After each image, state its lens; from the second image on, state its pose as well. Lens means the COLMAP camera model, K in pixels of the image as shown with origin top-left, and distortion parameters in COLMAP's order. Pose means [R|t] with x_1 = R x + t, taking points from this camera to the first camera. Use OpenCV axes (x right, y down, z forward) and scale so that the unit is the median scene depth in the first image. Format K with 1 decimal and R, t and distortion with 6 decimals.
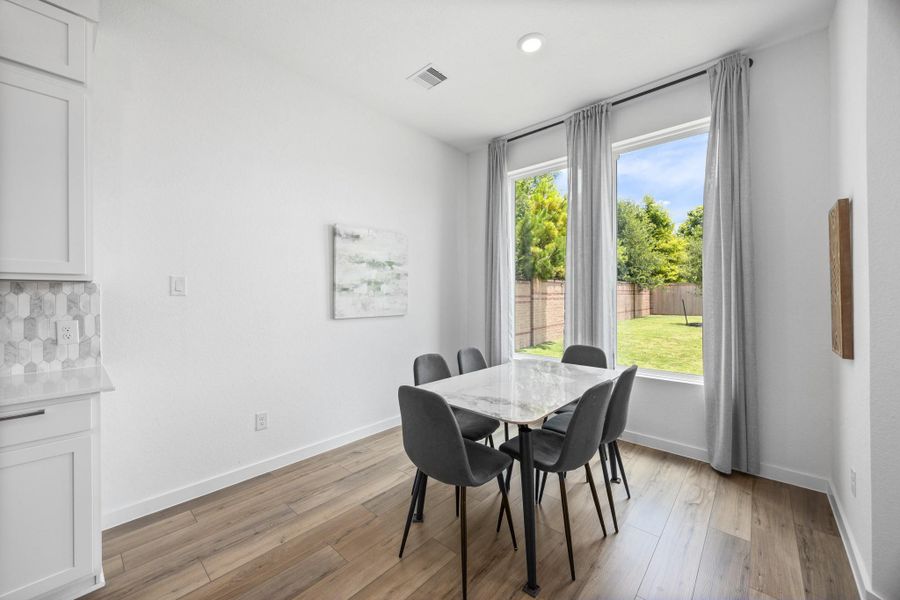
lens RADIAL K [[345.1, 0, 448.4], [0, 345.1, 295.3], [0, 0, 1]] dist [-0.003034, 0.000151]
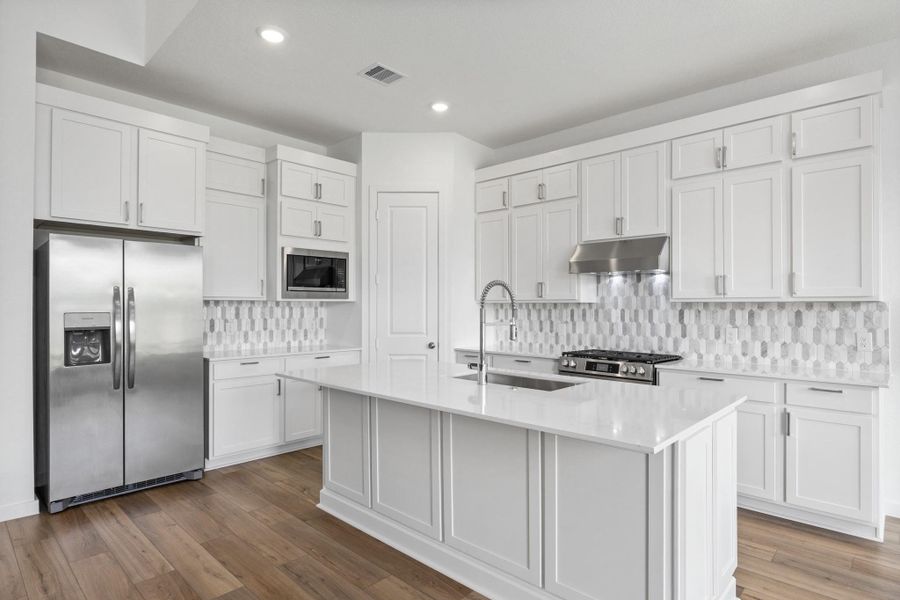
lens RADIAL K [[486.7, 0, 451.1], [0, 486.7, 303.5], [0, 0, 1]] dist [0.001807, -0.000502]
pose [[-0.026229, -0.004861, -0.999644, 0.389891], [-0.003542, 0.999982, -0.004769, -0.009793], [0.999650, 0.003416, -0.026246, -0.252421]]
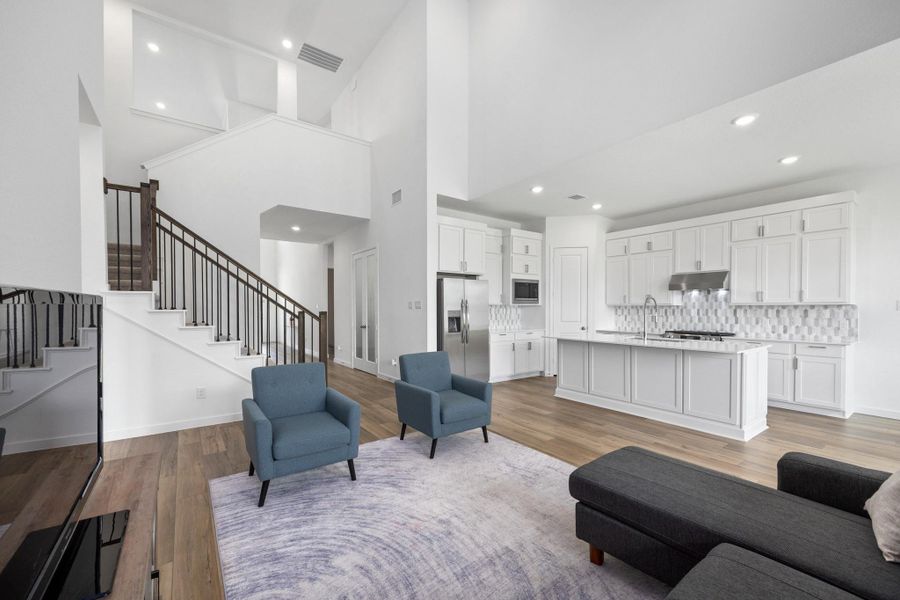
lens RADIAL K [[367.5, 0, 448.6], [0, 367.5, 313.7], [0, 0, 1]] dist [0.010900, -0.000705]
pose [[-0.208759, 0.015452, -0.977845, 1.148746], [-0.002239, 0.999865, 0.016278, -0.006157], [0.977964, 0.005588, -0.208697, -0.667708]]
